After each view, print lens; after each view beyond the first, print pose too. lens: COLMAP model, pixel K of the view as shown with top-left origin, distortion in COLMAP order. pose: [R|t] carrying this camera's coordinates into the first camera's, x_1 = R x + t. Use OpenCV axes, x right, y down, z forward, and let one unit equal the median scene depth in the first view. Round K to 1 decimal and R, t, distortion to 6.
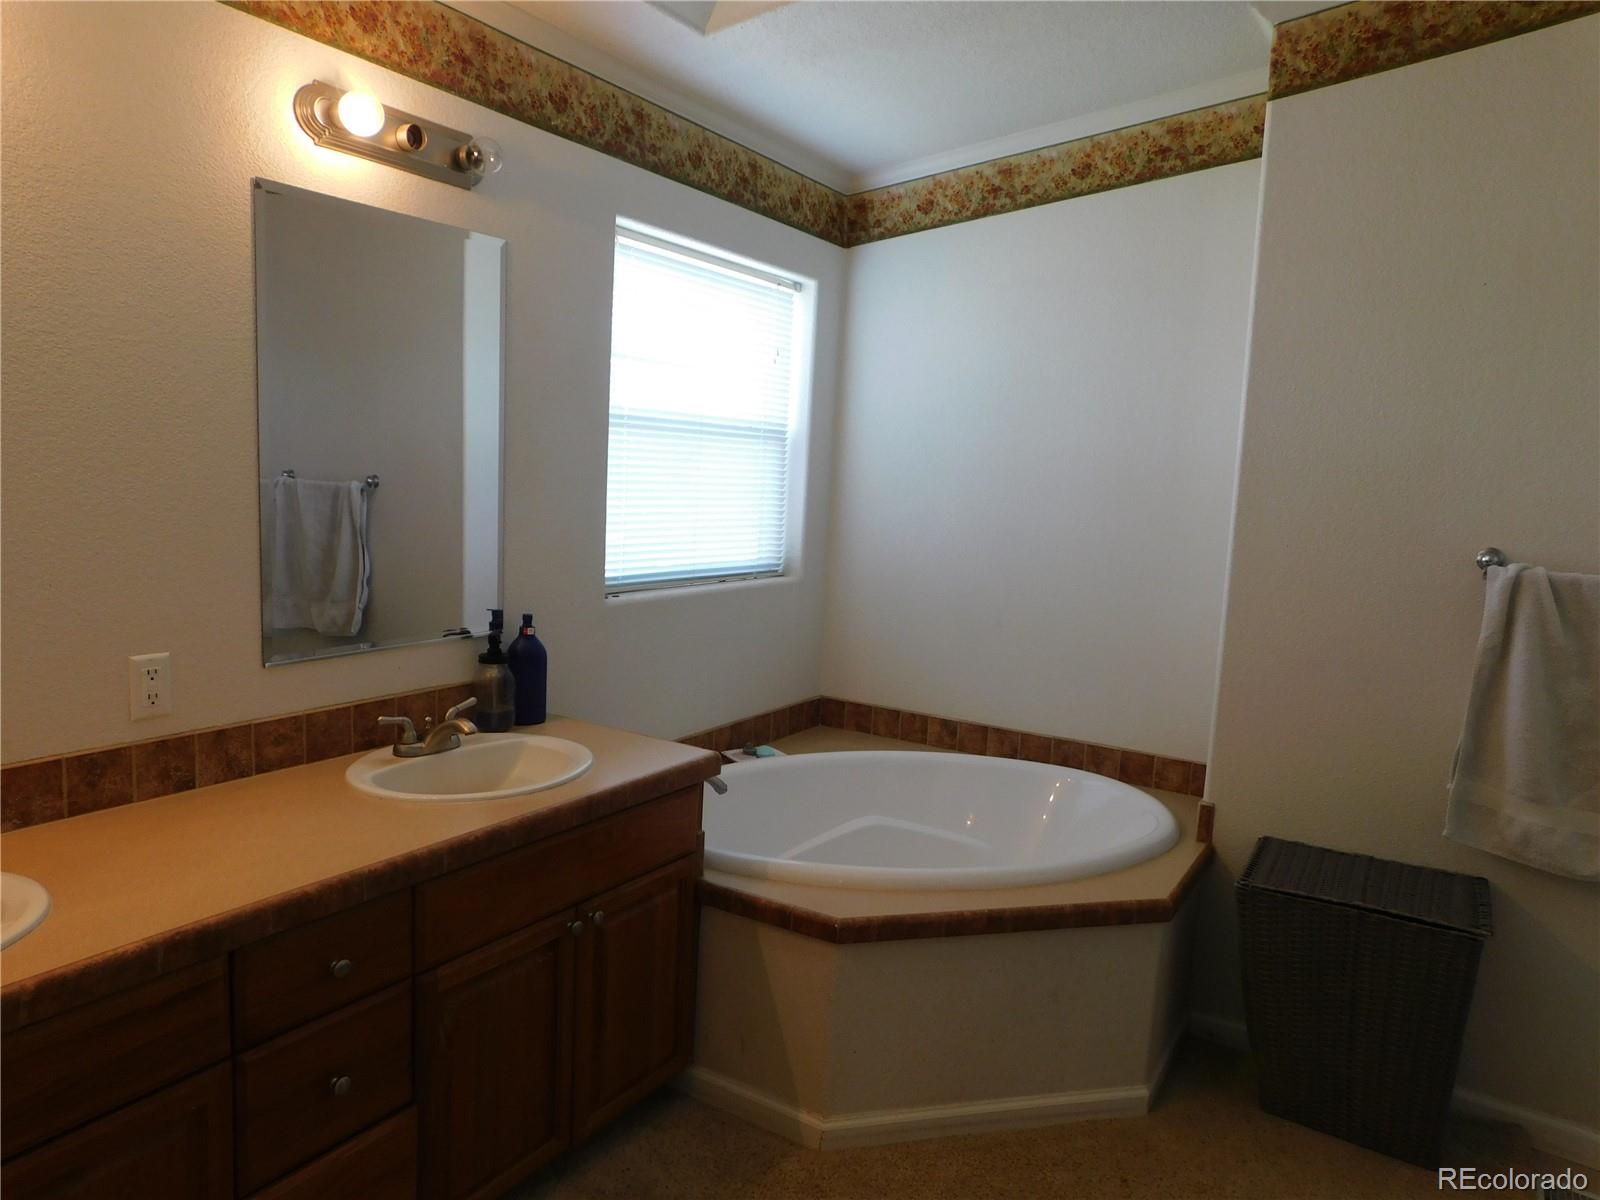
lens RADIAL K [[1068.7, 0, 806.8], [0, 1068.7, 606.9], [0, 0, 1]] dist [-0.066340, 0.067657]
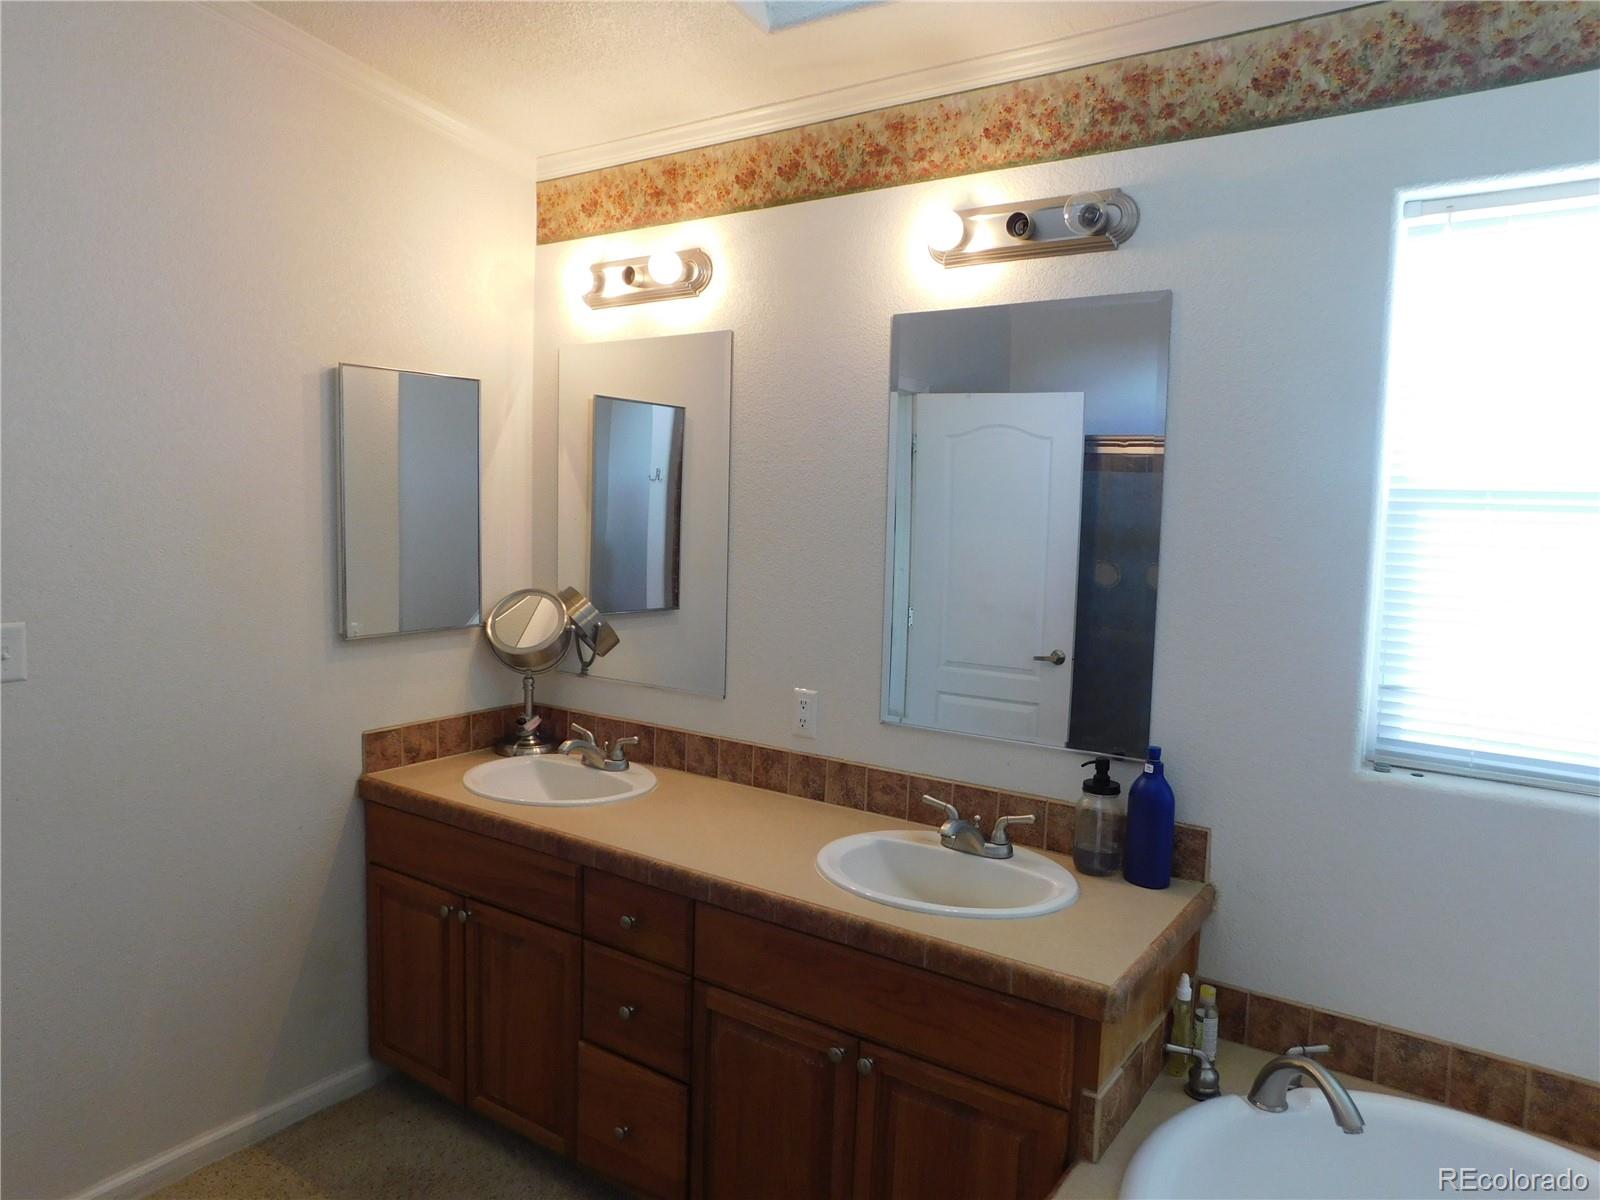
lens RADIAL K [[1068.7, 0, 806.8], [0, 1068.7, 606.9], [0, 0, 1]] dist [-0.066340, 0.067657]
pose [[-0.041781, 0.042817, -0.998209, 0.620083], [-0.164242, 0.985196, 0.049133, -0.106768], [0.985535, 0.166001, -0.034130, 0.871890]]
